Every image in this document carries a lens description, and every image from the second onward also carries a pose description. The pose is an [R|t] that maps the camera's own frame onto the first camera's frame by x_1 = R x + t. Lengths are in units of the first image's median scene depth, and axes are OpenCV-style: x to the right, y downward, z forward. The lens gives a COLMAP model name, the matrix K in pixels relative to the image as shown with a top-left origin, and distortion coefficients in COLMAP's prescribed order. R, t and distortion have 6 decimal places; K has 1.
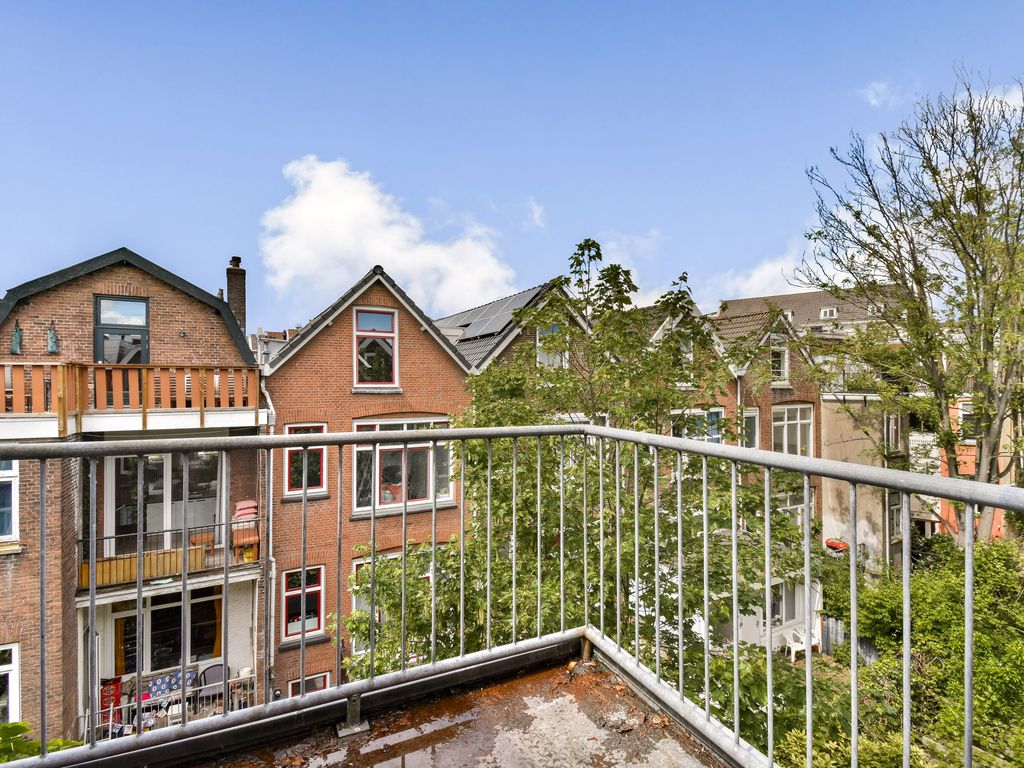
lens RADIAL K [[515.5, 0, 509.4], [0, 515.5, 383.3], [0, 0, 1]] dist [0.011432, -0.006138]
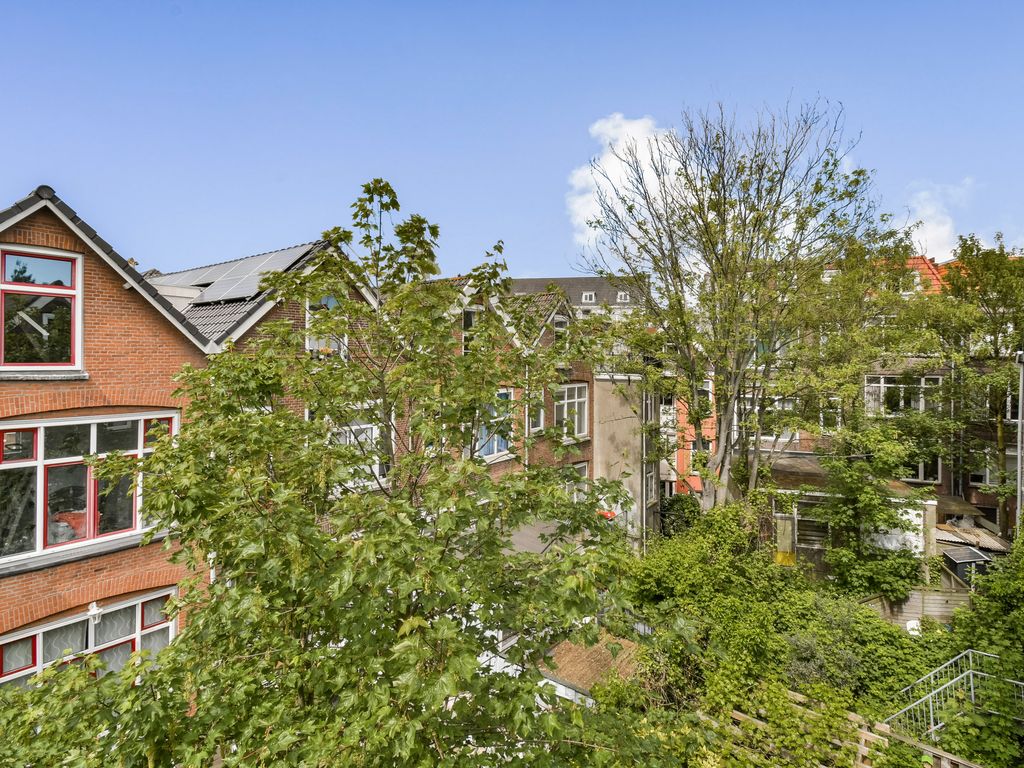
lens RADIAL K [[515.5, 0, 522.4], [0, 515.5, 358.5], [0, 0, 1]] dist [0.011432, -0.006138]
pose [[0.903046, 0.010982, 0.429403, 0.014281], [-0.015230, 0.999863, 0.006458, -0.020882], [-0.429273, -0.012372, 0.903090, 0.140878]]
